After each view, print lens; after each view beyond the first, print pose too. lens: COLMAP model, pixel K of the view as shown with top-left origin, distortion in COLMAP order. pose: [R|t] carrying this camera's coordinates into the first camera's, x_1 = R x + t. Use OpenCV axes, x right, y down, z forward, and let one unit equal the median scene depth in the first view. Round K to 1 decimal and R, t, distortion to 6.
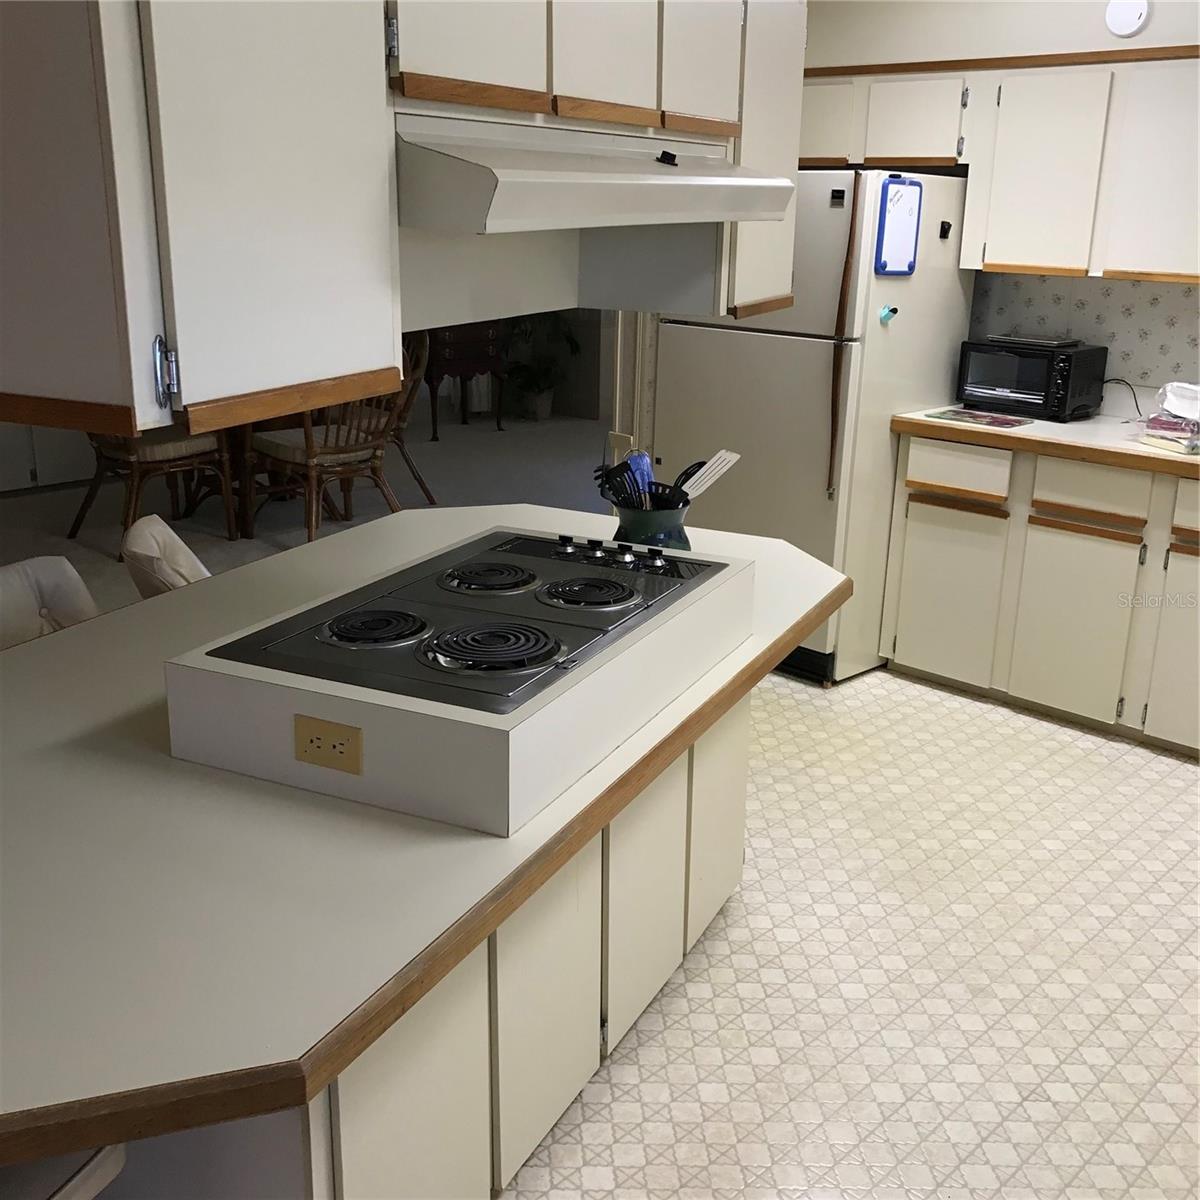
lens RADIAL K [[1322.5, 0, 600.0], [0, 1322.5, 600.0], [0, 0, 1]] dist [0.062962, -0.051305]
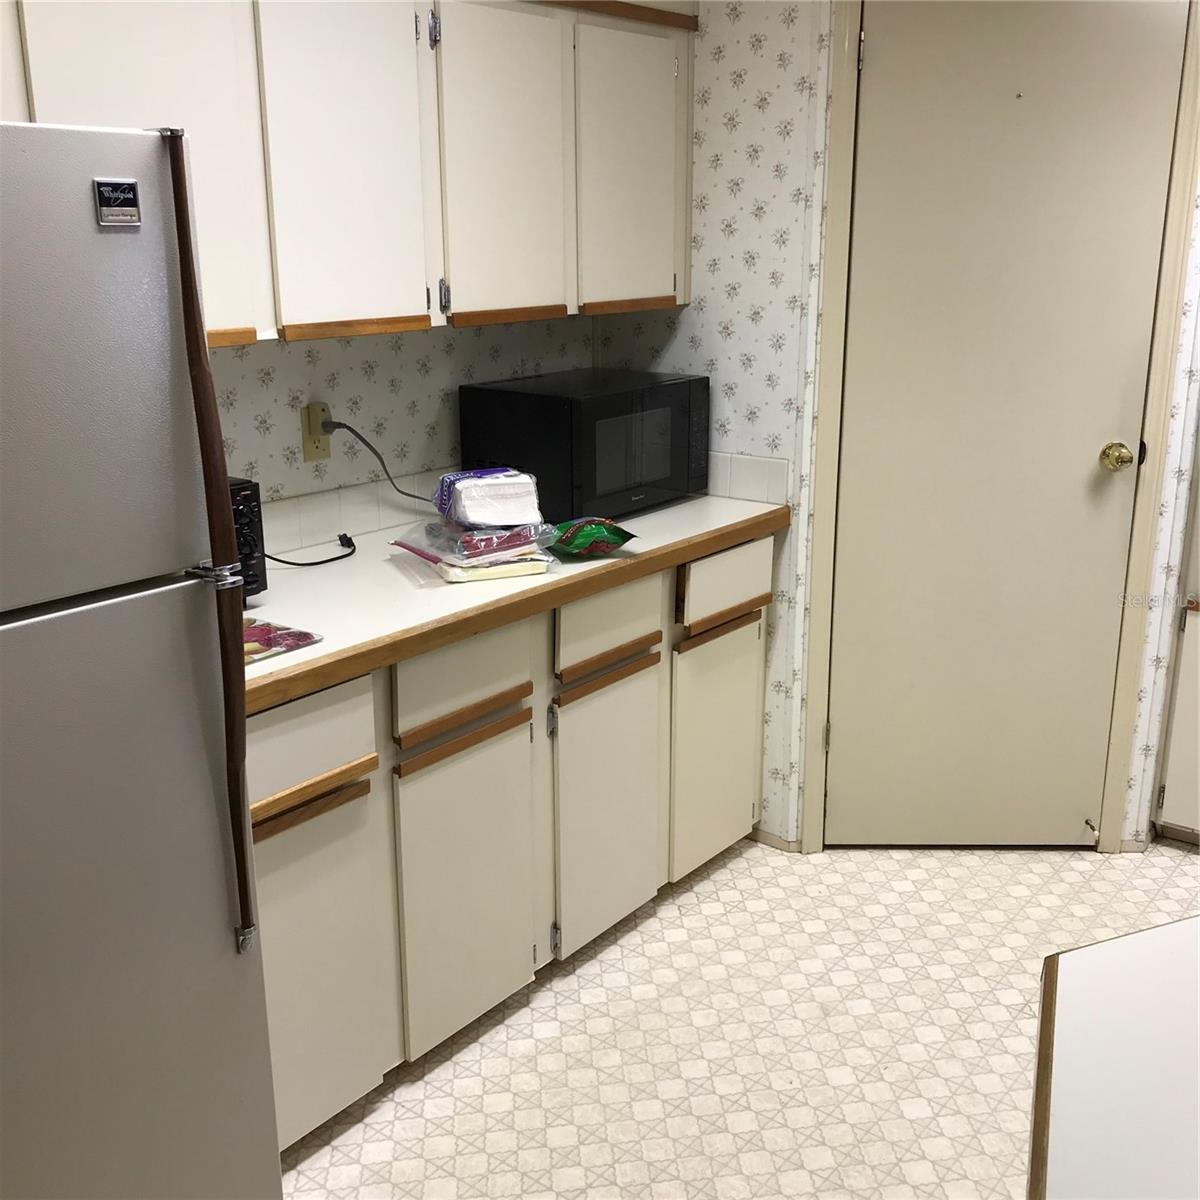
lens RADIAL K [[1320.1, 0, 600.0], [0, 1320.1, 600.0], [0, 0, 1]] dist [0.163729, -0.481358]
pose [[-0.115479, -0.297475, 0.947720, -0.265418], [0.285455, 0.903918, 0.318509, -0.379050], [-0.951410, 0.307312, -0.019468, 1.229811]]
